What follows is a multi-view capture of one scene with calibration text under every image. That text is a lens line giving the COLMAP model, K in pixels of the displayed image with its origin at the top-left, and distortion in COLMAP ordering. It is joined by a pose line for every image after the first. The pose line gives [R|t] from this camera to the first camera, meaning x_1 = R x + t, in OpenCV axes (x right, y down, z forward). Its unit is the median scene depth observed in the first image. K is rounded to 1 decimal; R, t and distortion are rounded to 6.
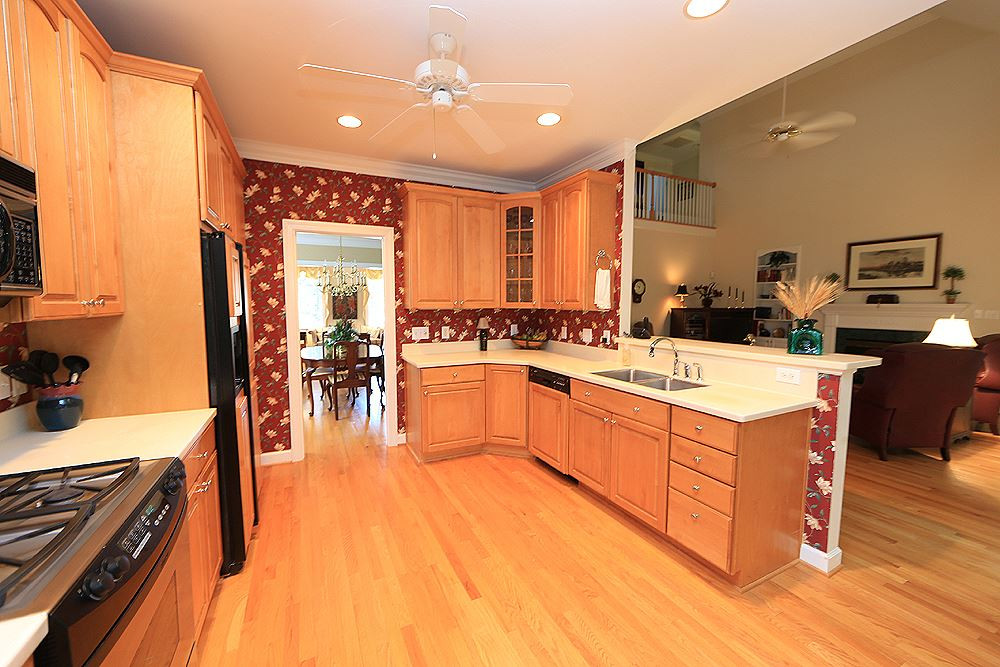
lens RADIAL K [[394.2, 0, 500.0], [0, 394.2, 333.5], [0, 0, 1]] dist [-0.008992, -0.000082]
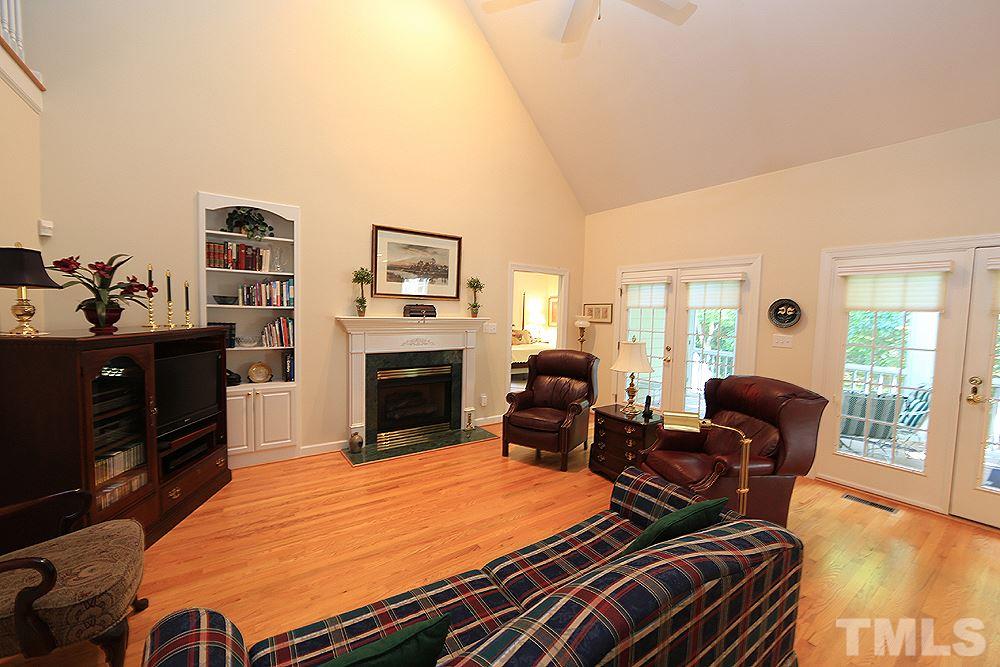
lens RADIAL K [[394.2, 0, 500.0], [0, 394.2, 333.5], [0, 0, 1]] dist [-0.008992, -0.000082]
pose [[-0.147629, -0.063500, 0.987002, 0.209536], [0.049688, 0.996201, 0.071523, -0.088706], [-0.987794, 0.059601, -0.143913, 0.931079]]
